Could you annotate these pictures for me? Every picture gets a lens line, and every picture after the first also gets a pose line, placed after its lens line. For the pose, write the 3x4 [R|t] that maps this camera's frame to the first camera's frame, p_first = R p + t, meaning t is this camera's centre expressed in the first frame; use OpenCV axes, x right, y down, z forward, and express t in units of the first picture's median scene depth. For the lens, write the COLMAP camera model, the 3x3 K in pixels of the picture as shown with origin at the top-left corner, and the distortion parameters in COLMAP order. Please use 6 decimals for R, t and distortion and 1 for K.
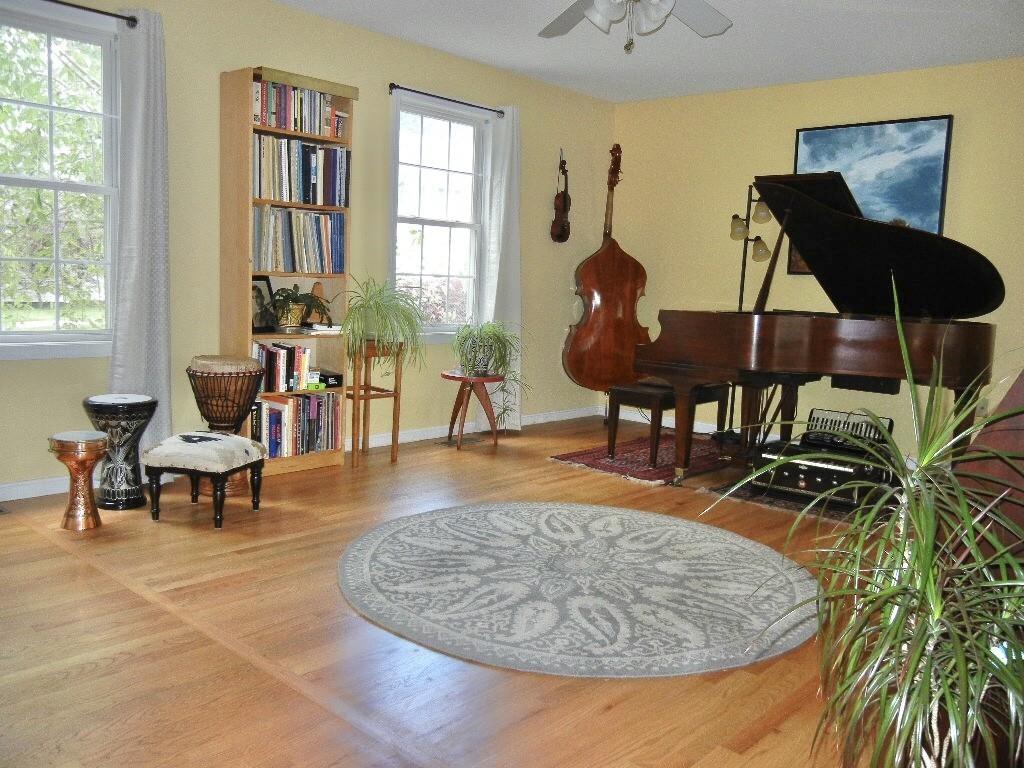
lens RADIAL K [[868.4, 0, 508.6], [0, 868.4, 380.6], [0, 0, 1]] dist [-0.012629, 0.013462]
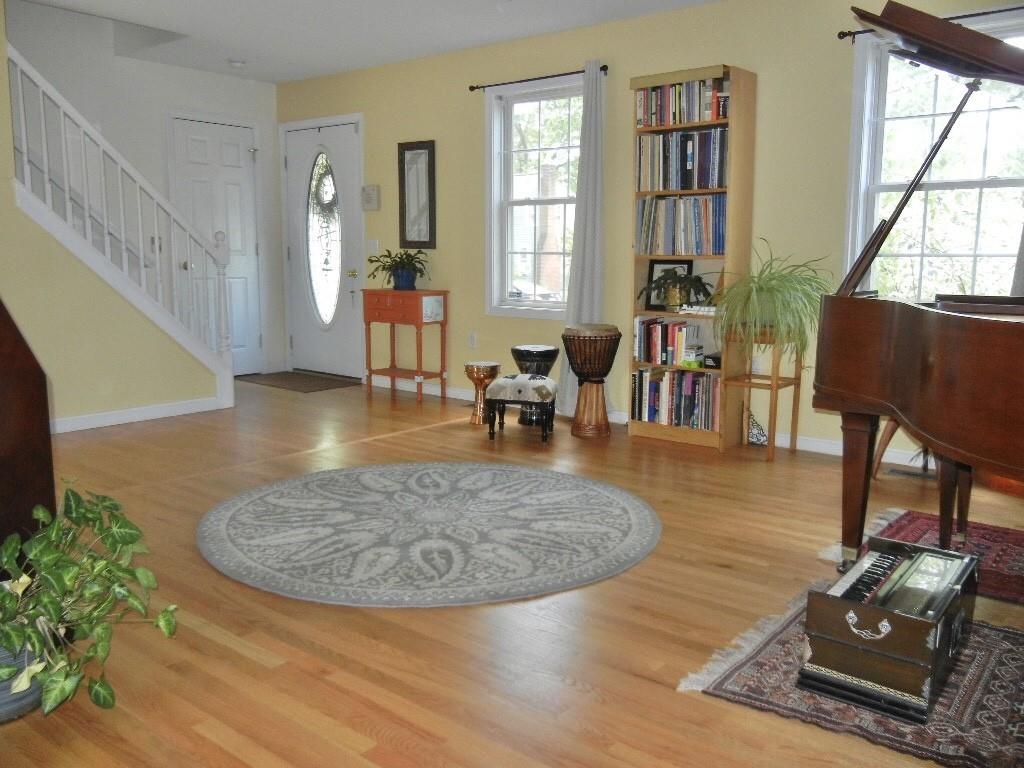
lens RADIAL K [[868.4, 0, 508.6], [0, 868.4, 380.6], [0, 0, 1]] dist [-0.012629, 0.013462]
pose [[0.046320, 0.102638, -0.993640, 0.837231], [-0.126606, 0.987289, 0.096080, -0.047932], [0.990871, 0.121350, 0.058726, 0.752652]]
